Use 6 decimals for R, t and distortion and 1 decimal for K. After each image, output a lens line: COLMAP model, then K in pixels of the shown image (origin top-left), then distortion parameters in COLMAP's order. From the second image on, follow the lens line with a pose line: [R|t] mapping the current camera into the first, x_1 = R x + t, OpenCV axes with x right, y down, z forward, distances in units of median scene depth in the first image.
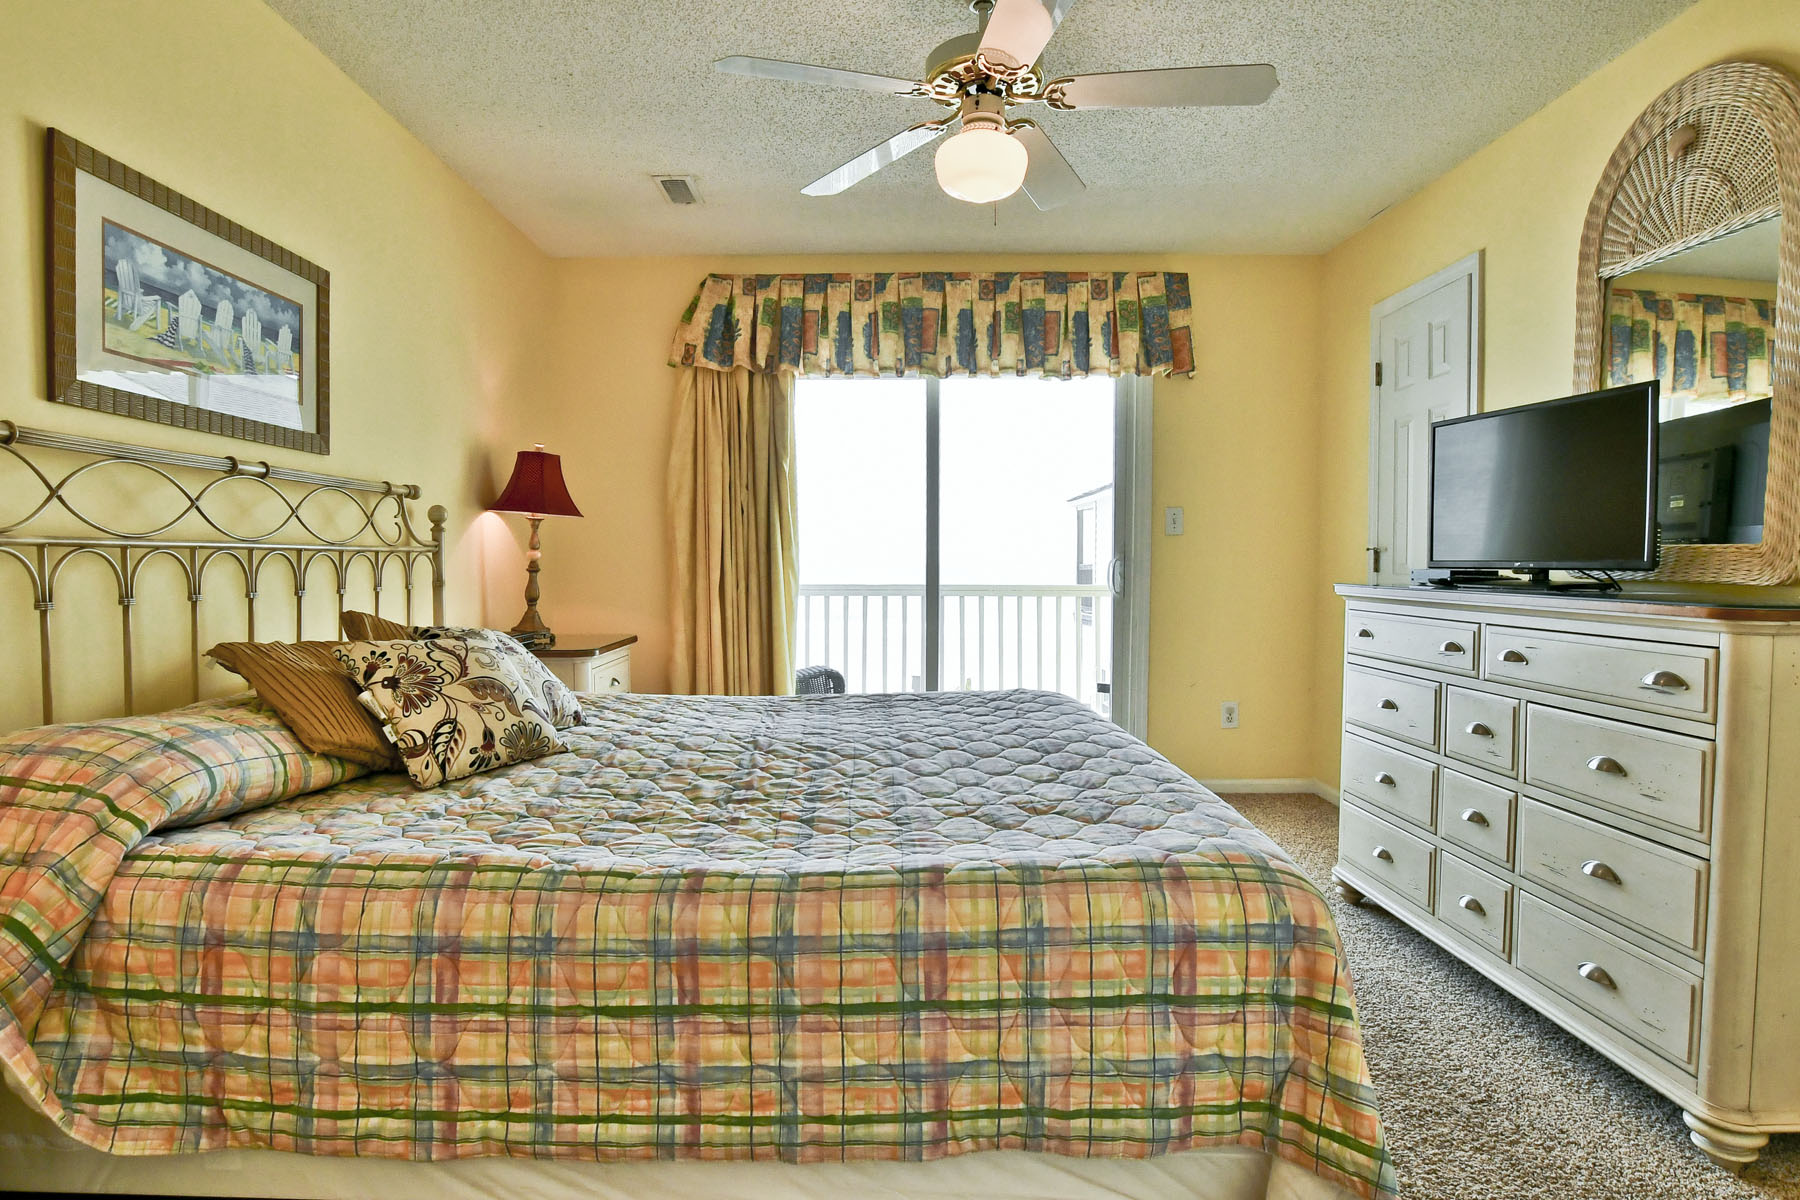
lens RADIAL K [[1007.2, 0, 855.2], [0, 1007.2, 543.5], [0, 0, 1]] dist [-0.028514, 0.003033]
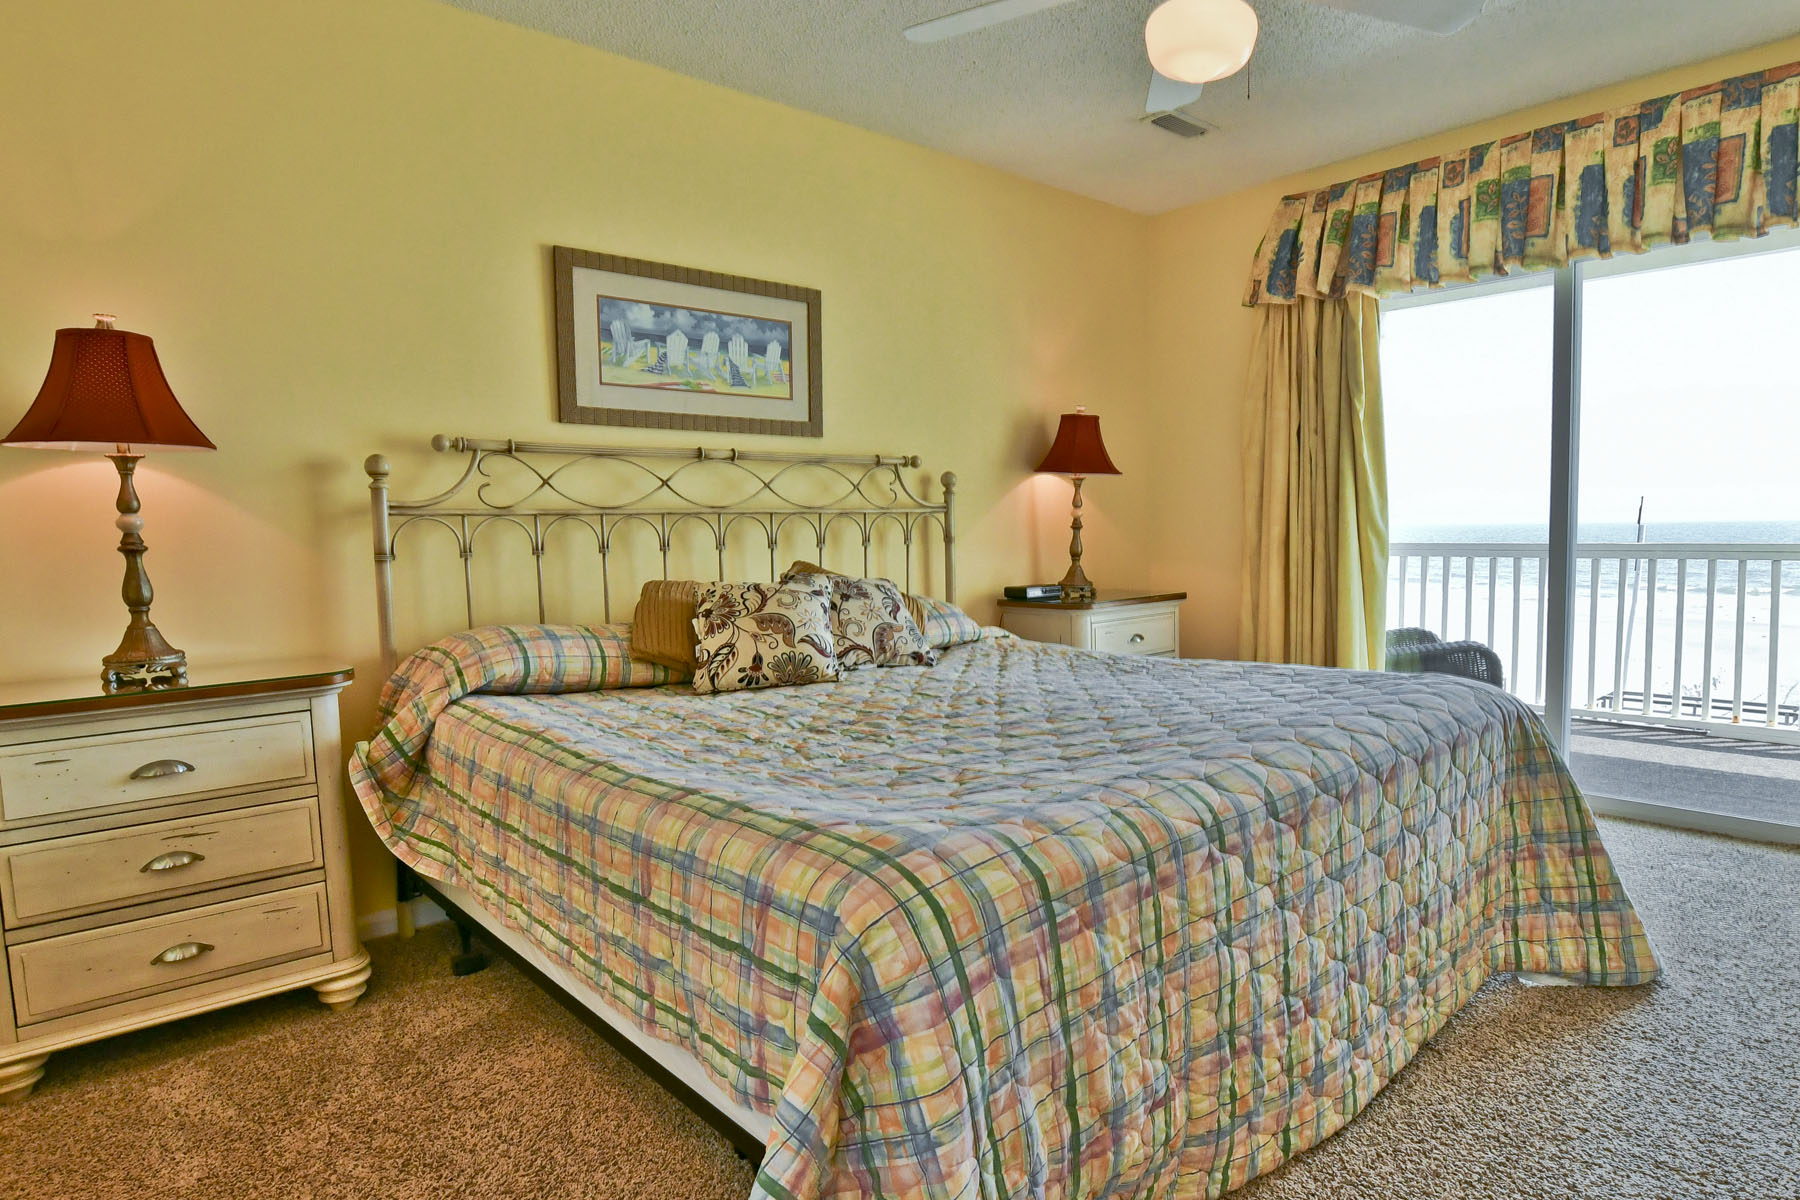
lens RADIAL K [[1007.2, 0, 855.2], [0, 1007.2, 543.5], [0, 0, 1]] dist [-0.028514, 0.003033]
pose [[0.680412, 0.000148, -0.732830, 0.435628], [0.029442, 0.999187, 0.027539, 0.011105], [0.732238, -0.040314, 0.679855, 0.166610]]
